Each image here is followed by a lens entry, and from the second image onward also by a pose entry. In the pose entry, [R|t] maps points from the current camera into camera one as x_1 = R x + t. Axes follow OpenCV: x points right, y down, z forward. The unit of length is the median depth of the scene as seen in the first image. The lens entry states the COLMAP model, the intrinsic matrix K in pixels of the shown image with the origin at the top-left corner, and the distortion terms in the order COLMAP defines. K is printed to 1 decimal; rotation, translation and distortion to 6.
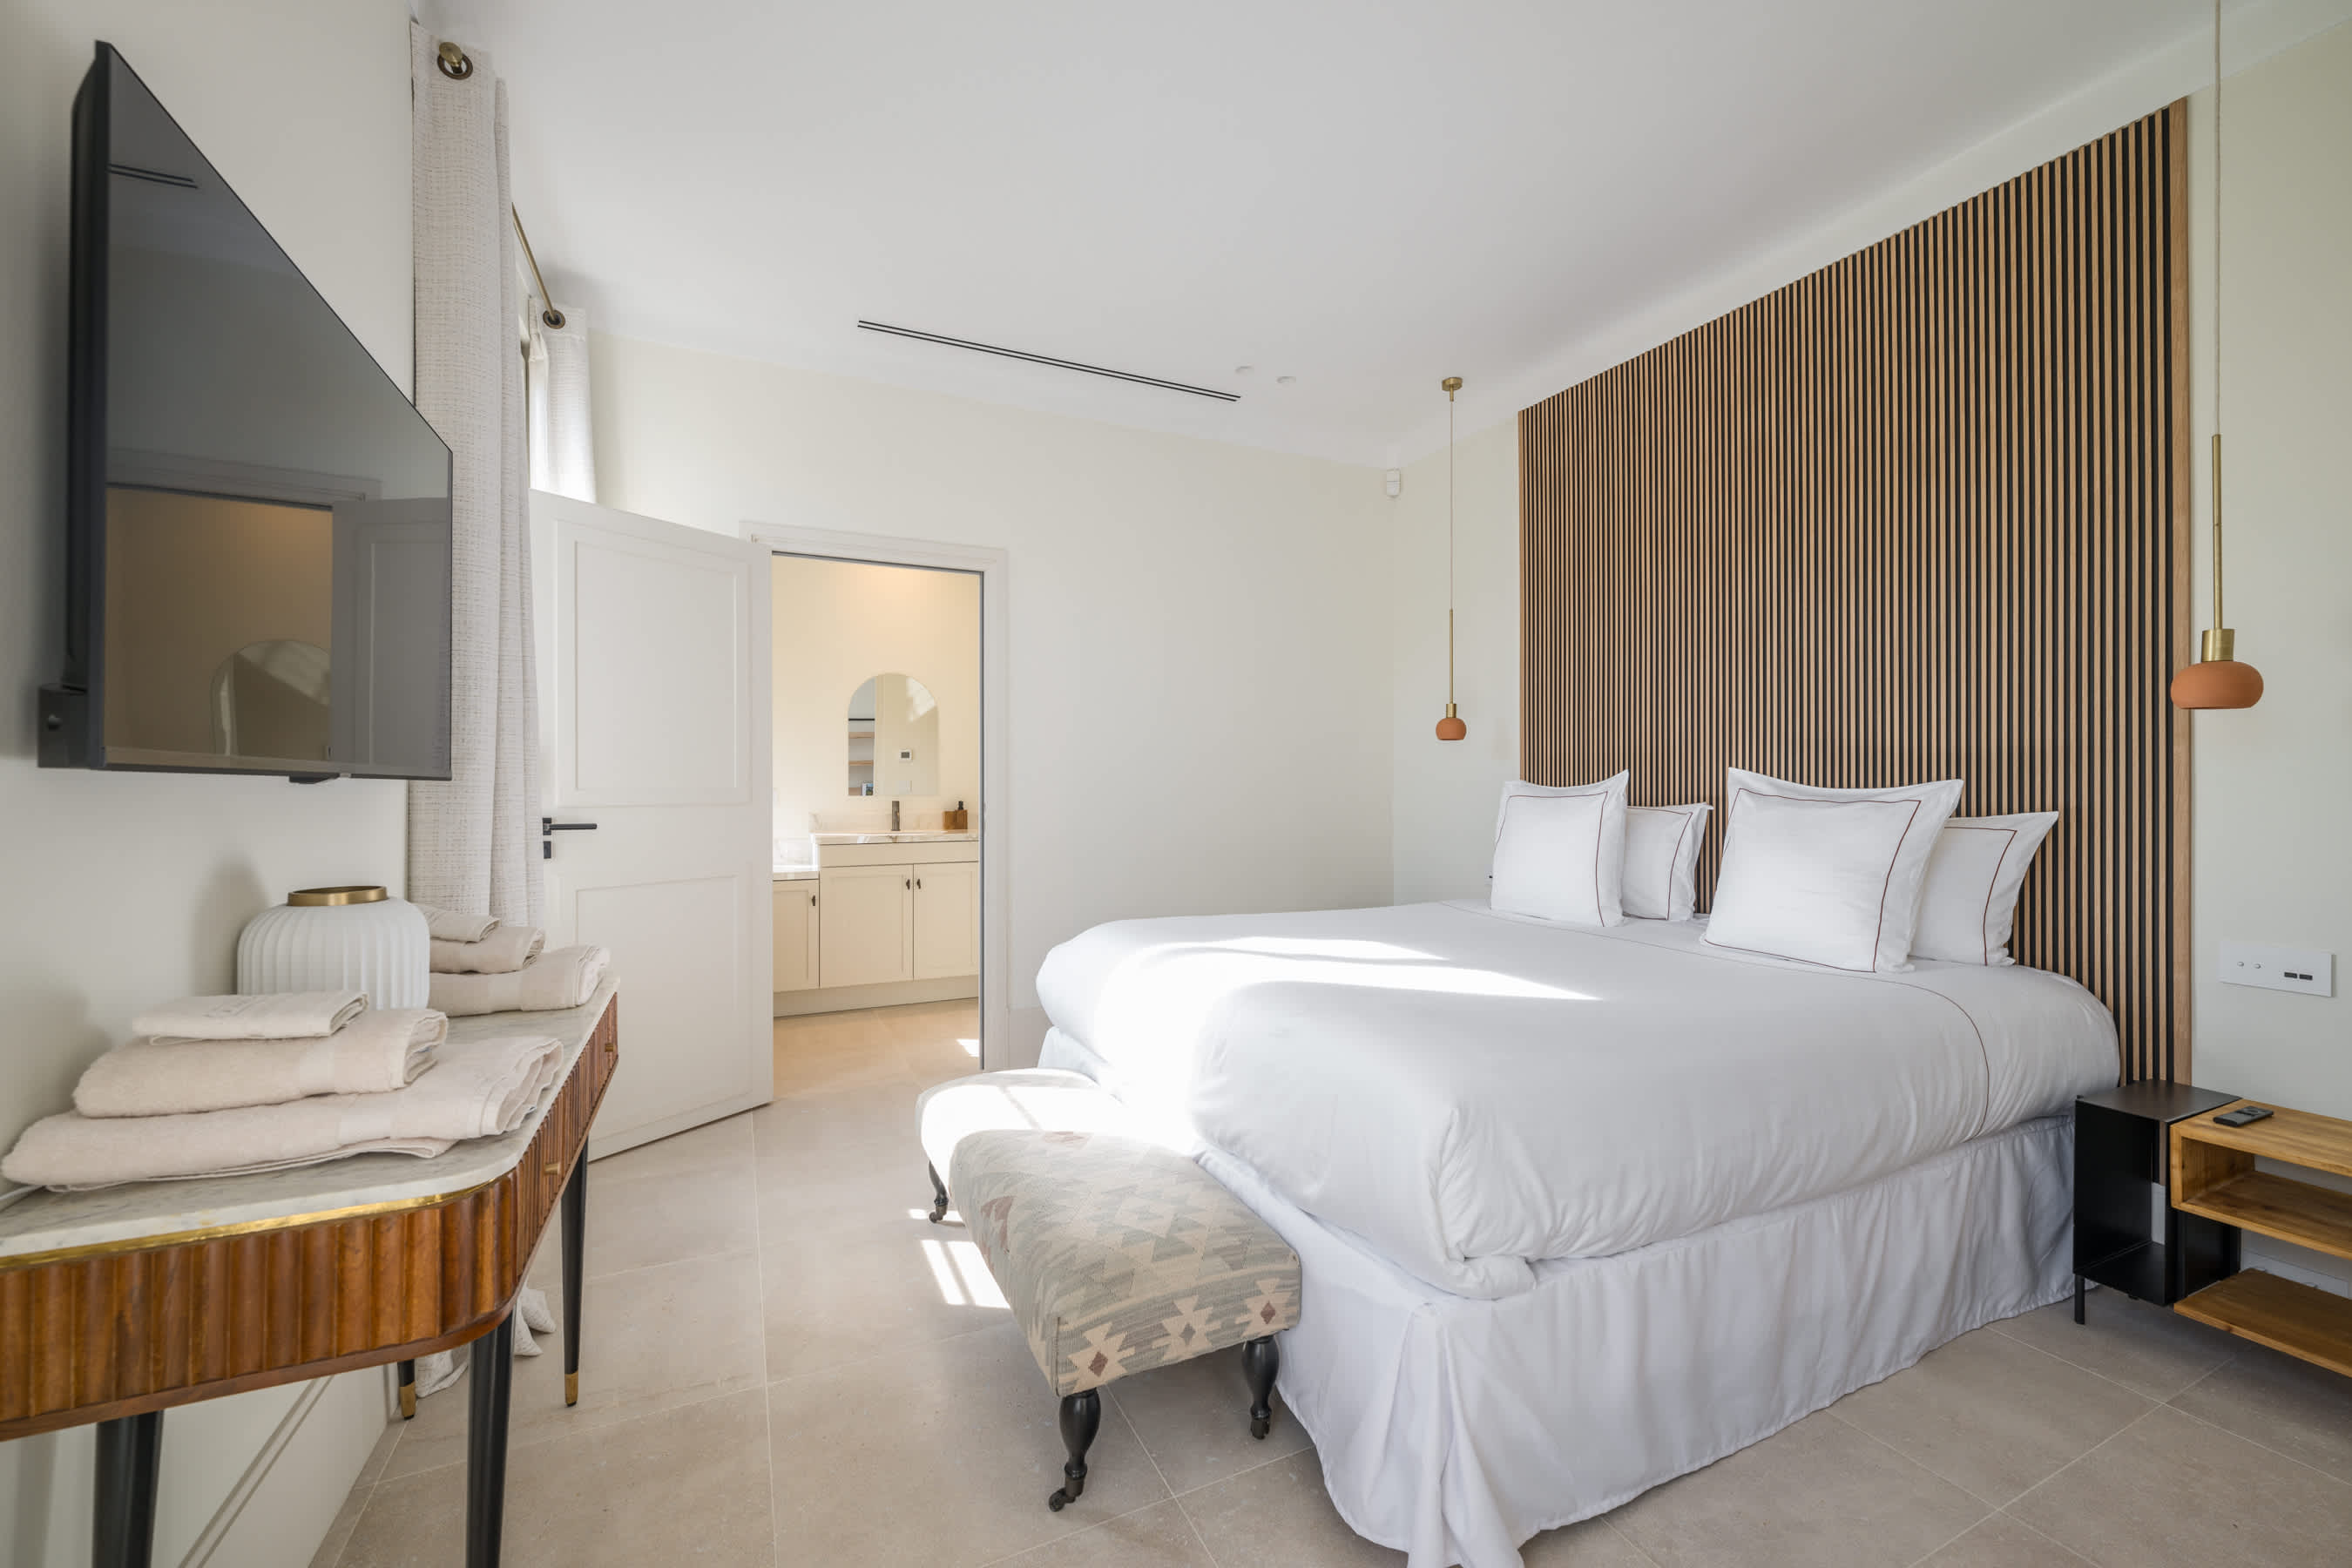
lens RADIAL K [[935.0, 0, 1180.0], [0, 935.0, 760.6], [0, 0, 1]] dist [-0.002733, 0.000039]
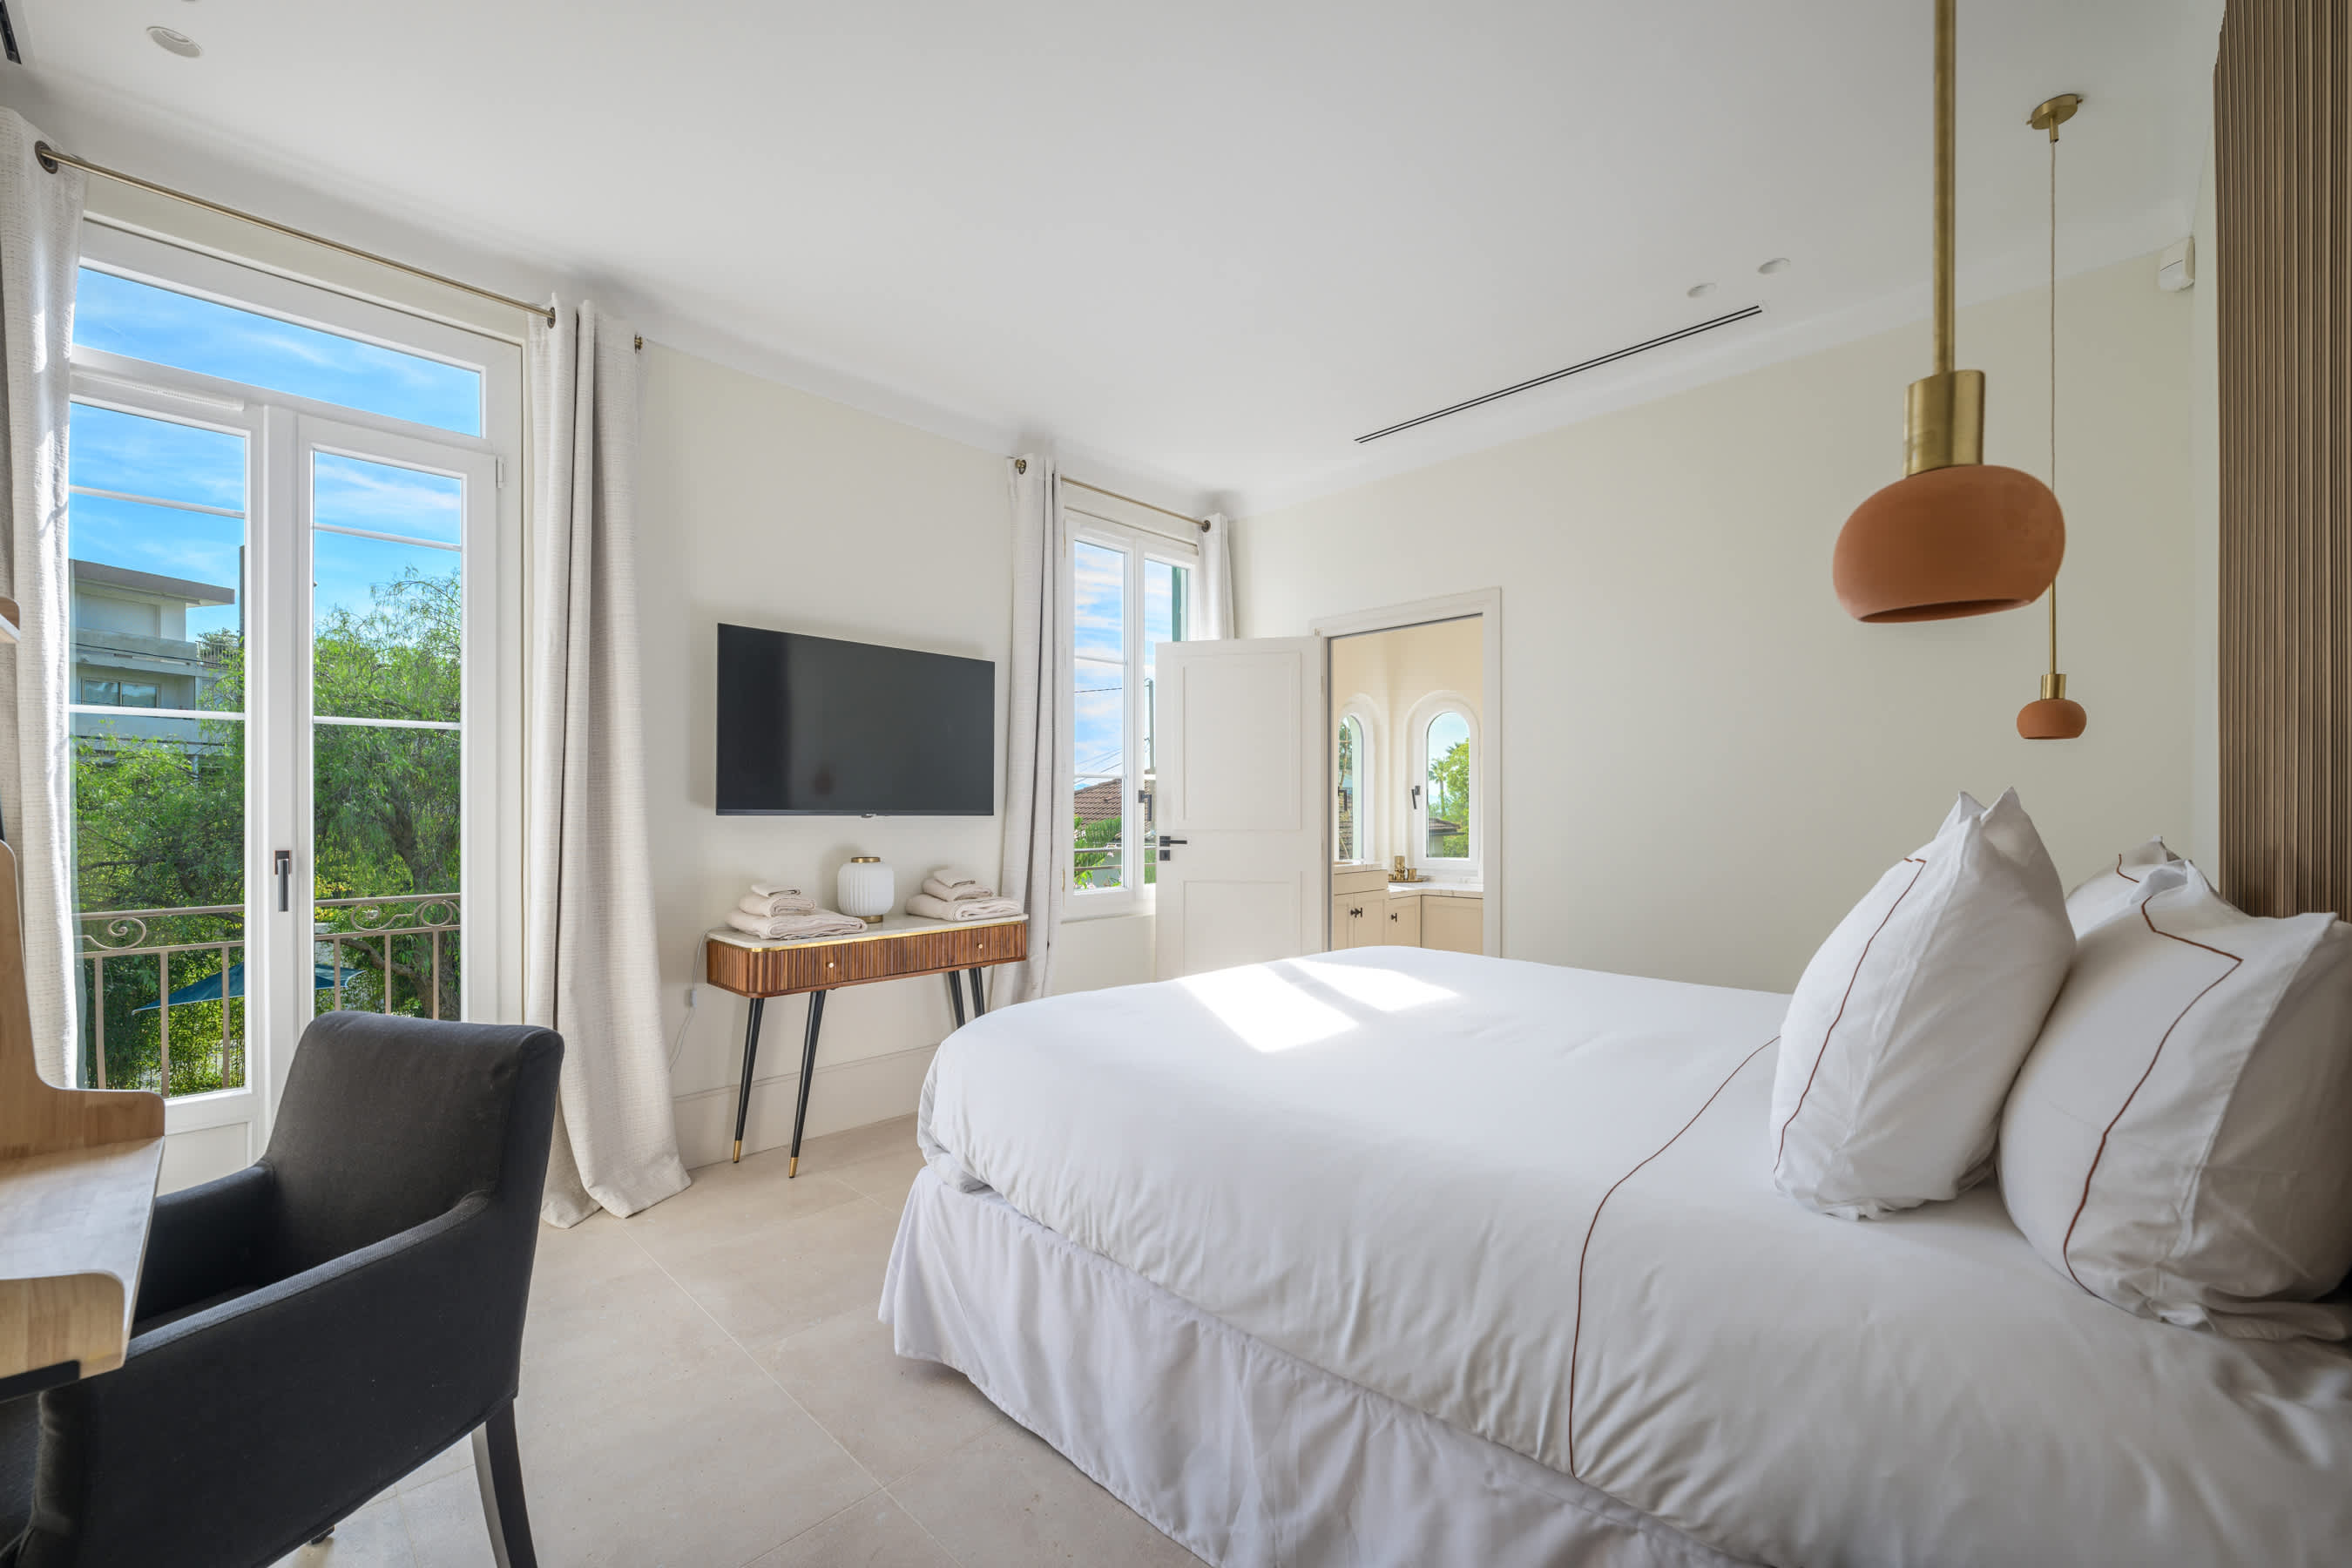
lens RADIAL K [[926.2, 0, 1178.1], [0, 926.2, 811.2], [0, 0, 1]] dist [-0.002652, -0.000085]
pose [[0.349019, -0.004641, -0.937104, 1.297399], [0.022966, 0.999730, 0.003602, 0.014877], [0.936834, -0.022779, 0.349031, 0.625805]]
